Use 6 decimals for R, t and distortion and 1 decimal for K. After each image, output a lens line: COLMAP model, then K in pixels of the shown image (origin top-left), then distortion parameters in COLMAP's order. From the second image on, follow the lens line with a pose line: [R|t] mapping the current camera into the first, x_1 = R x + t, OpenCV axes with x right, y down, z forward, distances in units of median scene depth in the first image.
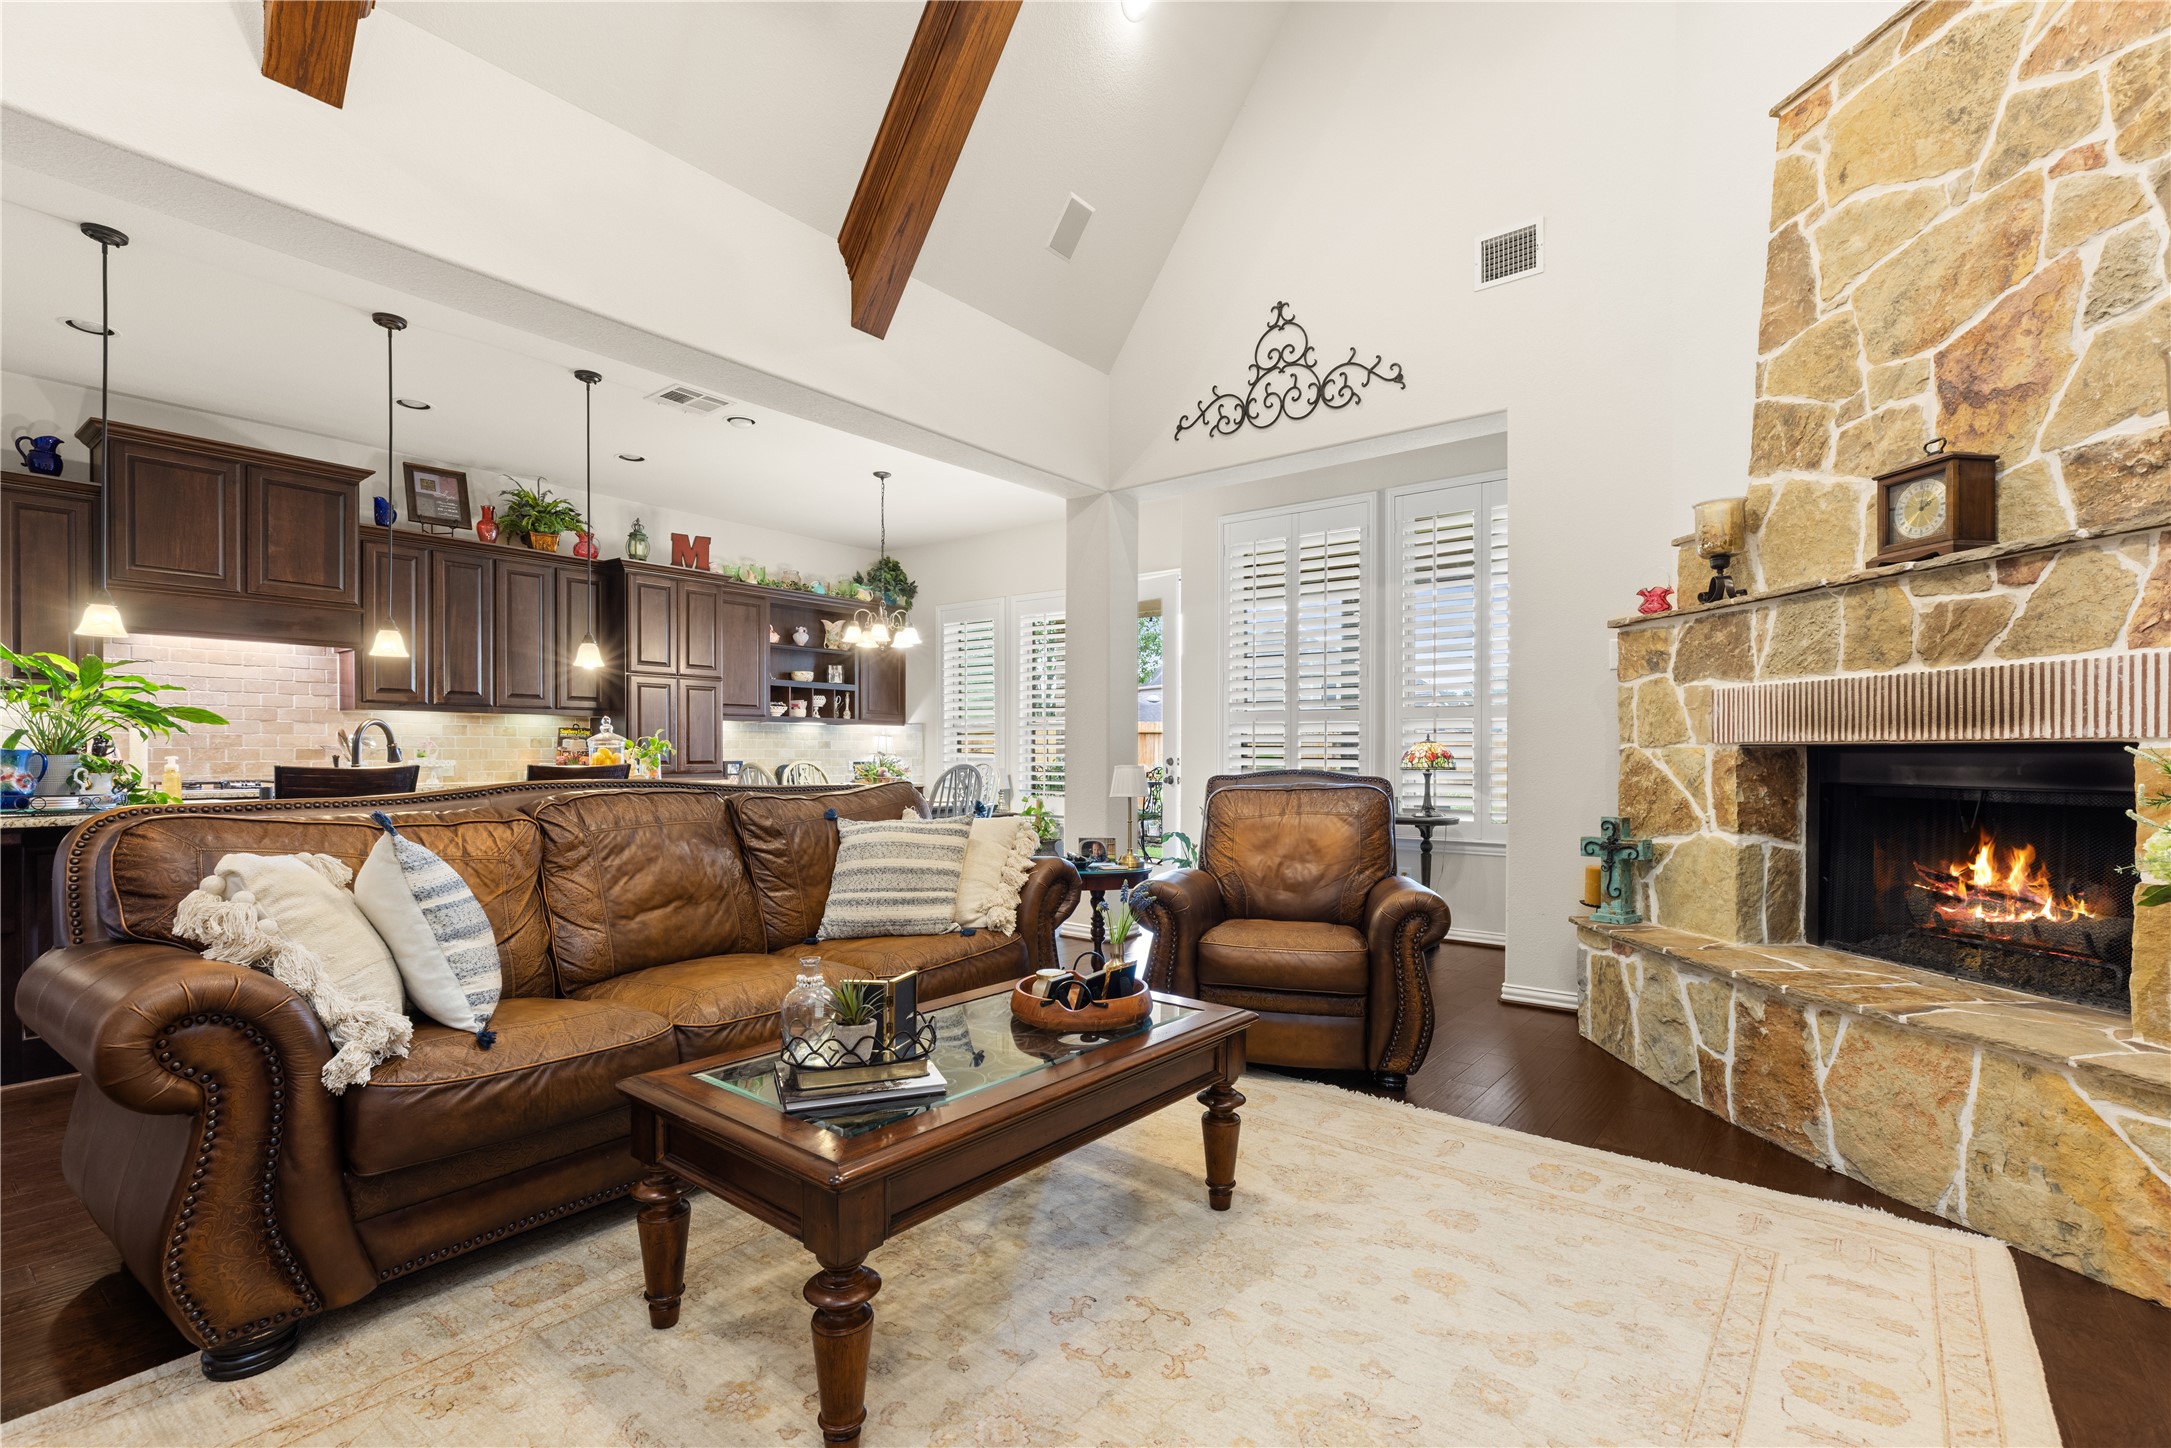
lens RADIAL K [[983.0, 0, 1099.2], [0, 983.0, 757.4], [0, 0, 1]] dist [0.002591, 0.000614]
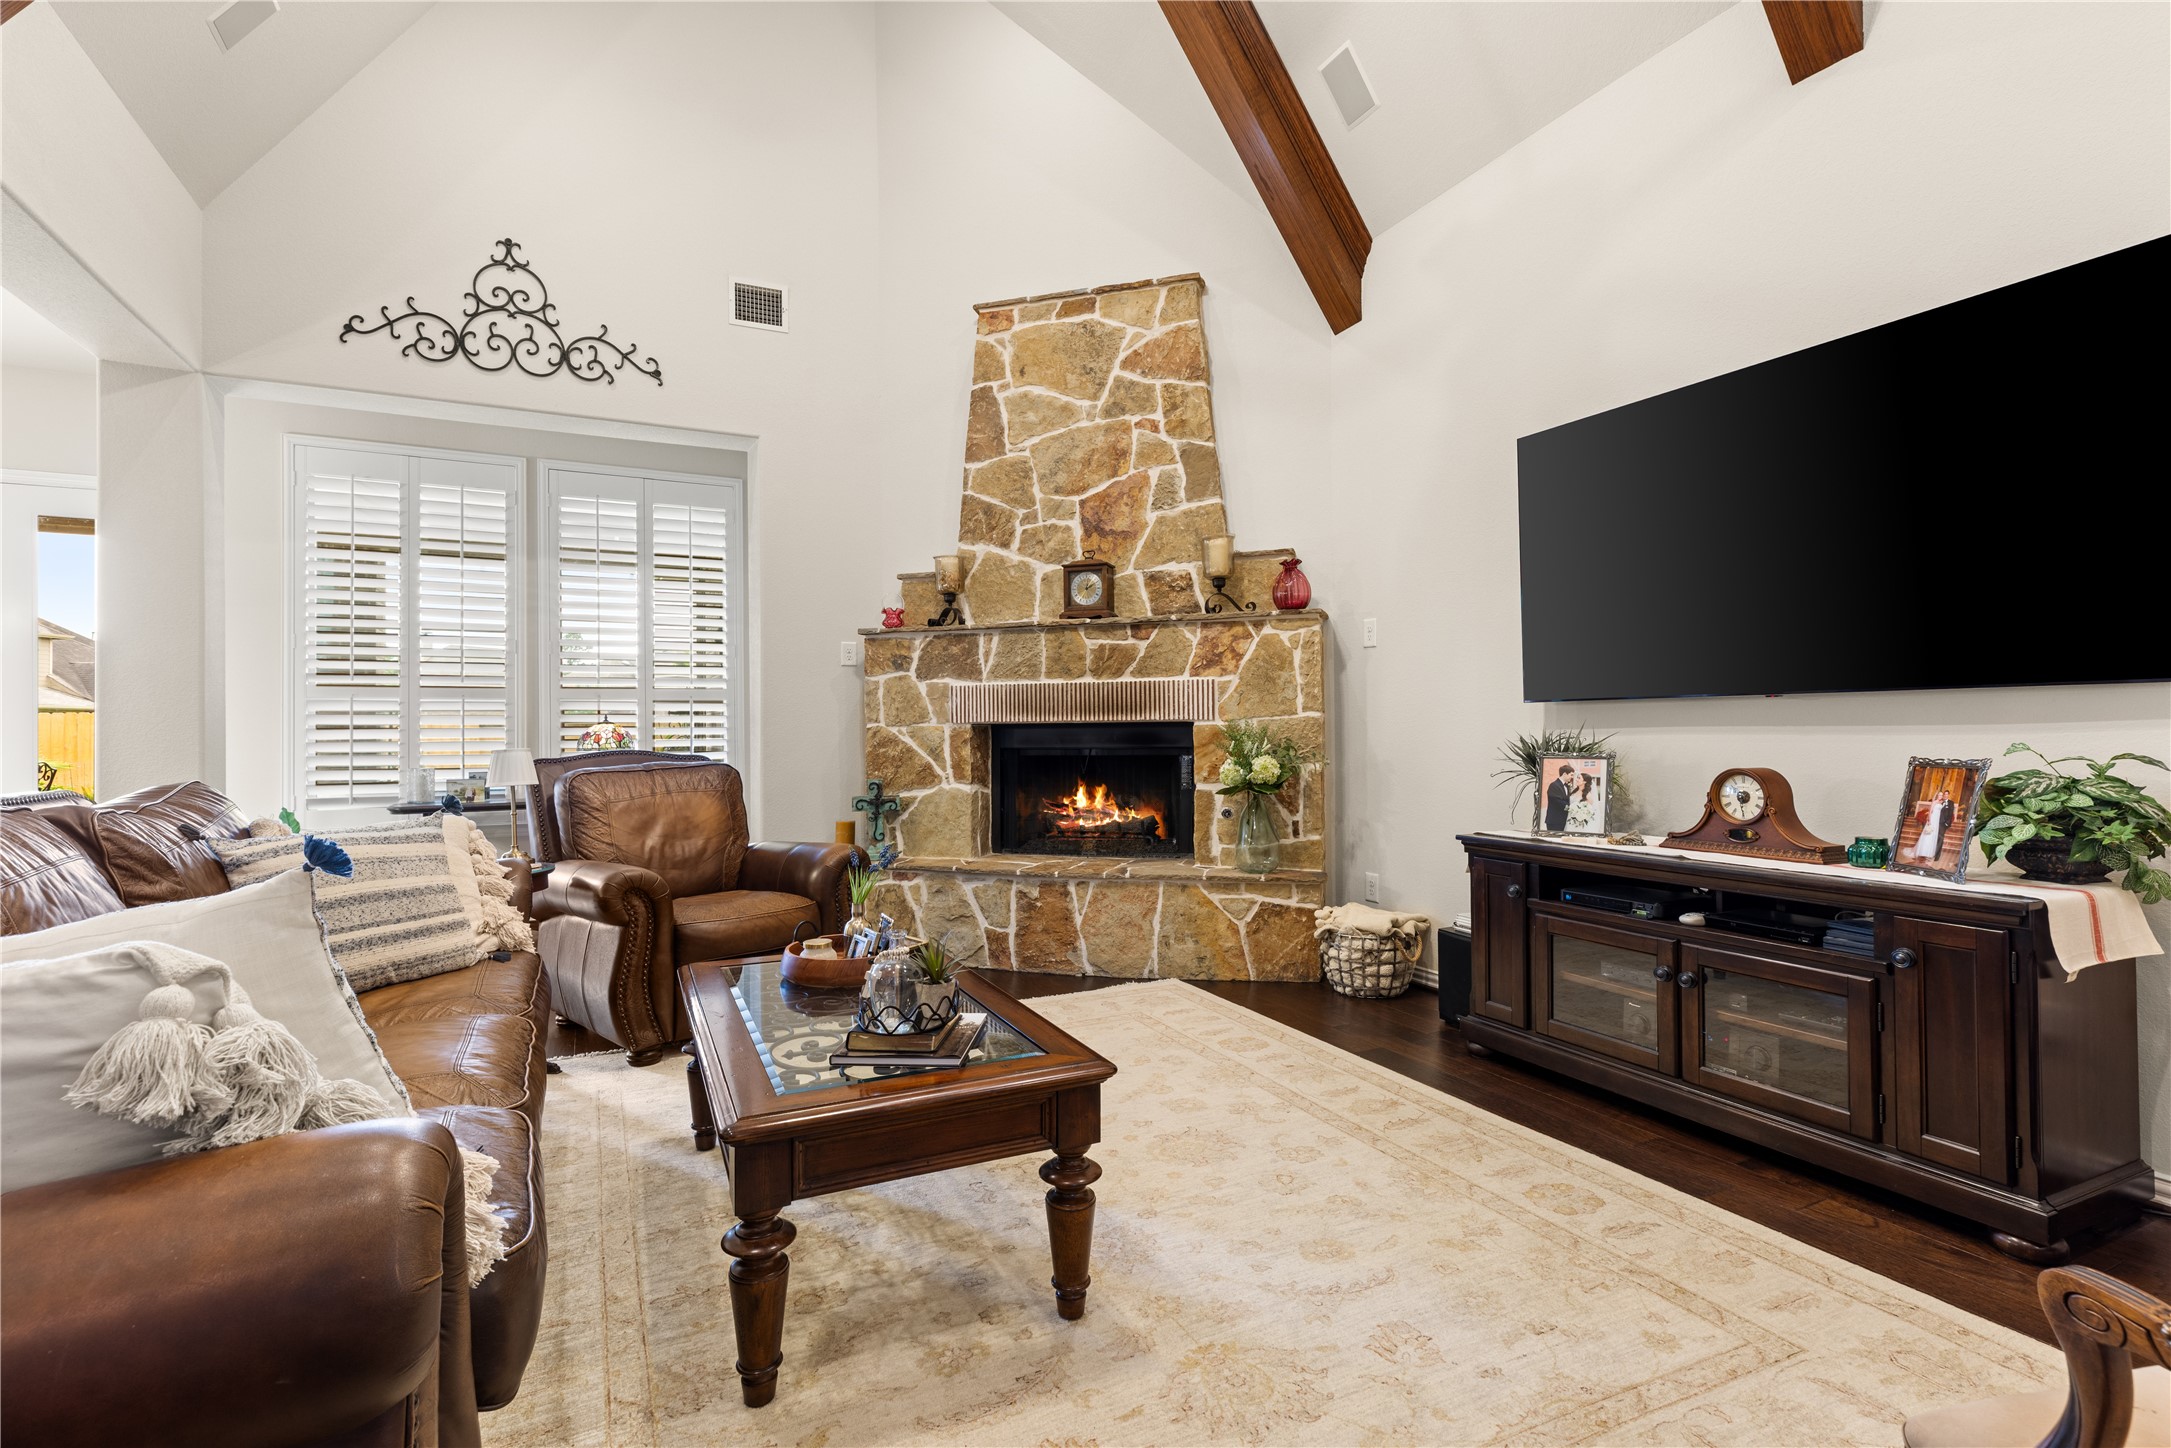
lens RADIAL K [[983.0, 0, 1070.5], [0, 983.0, 720.0], [0, 0, 1]] dist [0.002591, 0.000614]
pose [[0.446398, 0.003774, 0.894827, -0.667479], [0.014657, 0.999826, -0.011528, 0.000397], [-0.894715, 0.018262, 0.446265, 0.226905]]
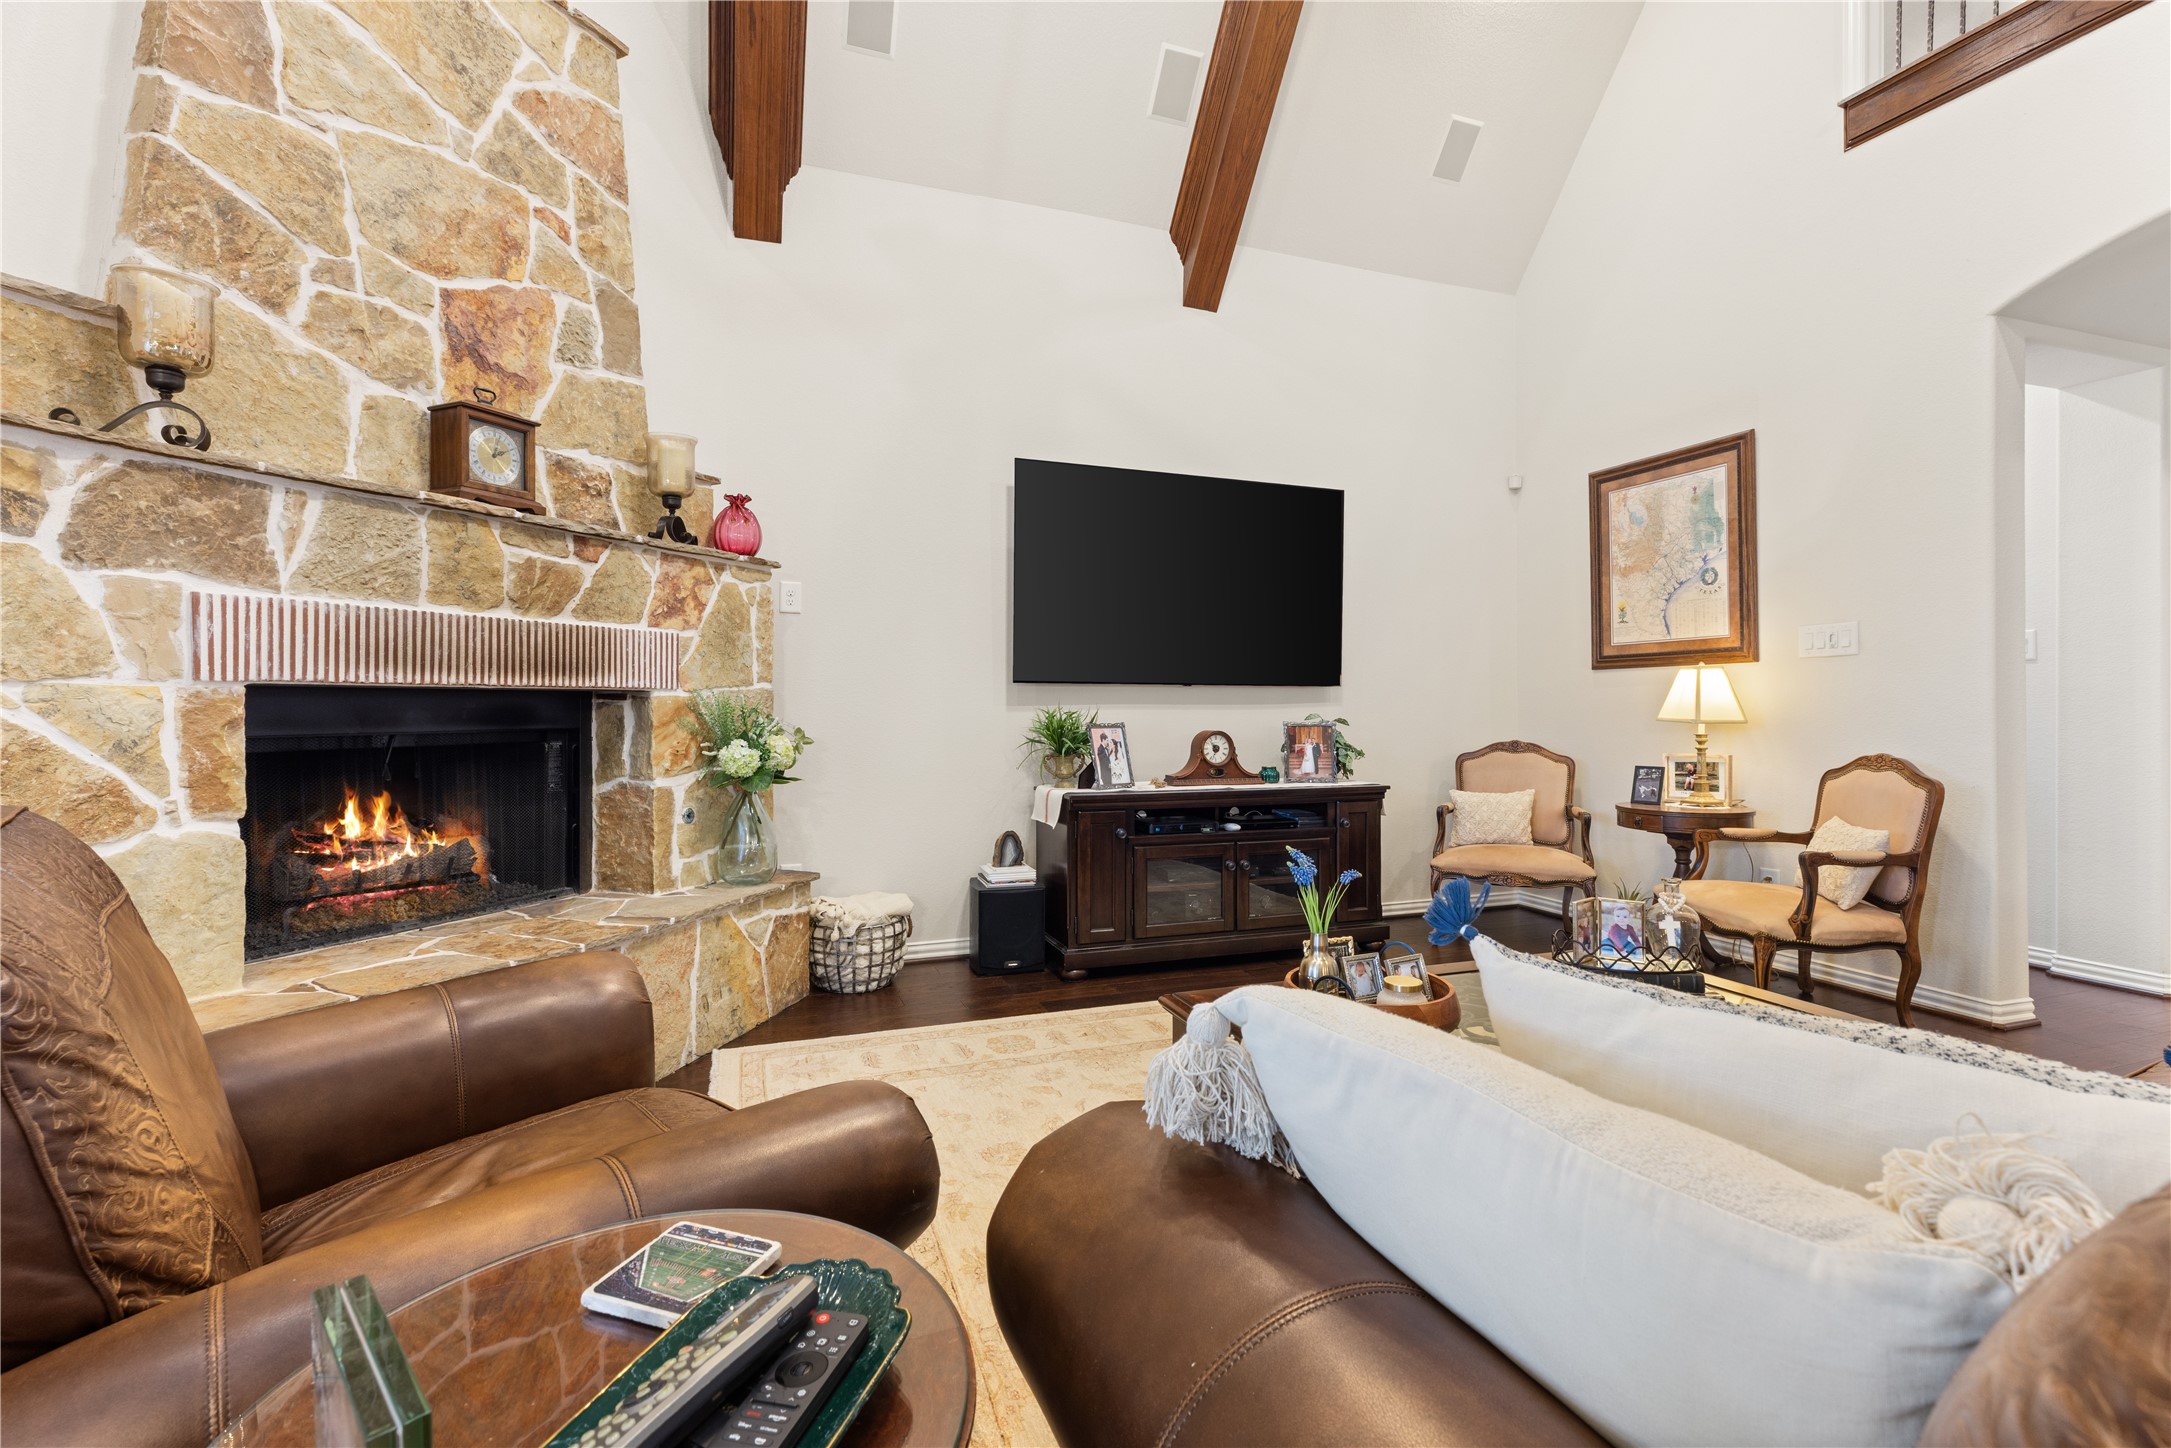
lens RADIAL K [[983.0, 0, 1076.8], [0, 983.0, 704.8], [0, 0, 1]] dist [0.002591, 0.000614]
pose [[-0.844029, -0.001371, 0.536295, -0.188979], [0.001375, 0.999988, 0.004721, -0.001268], [-0.536295, 0.004723, -0.844017, 1.383519]]
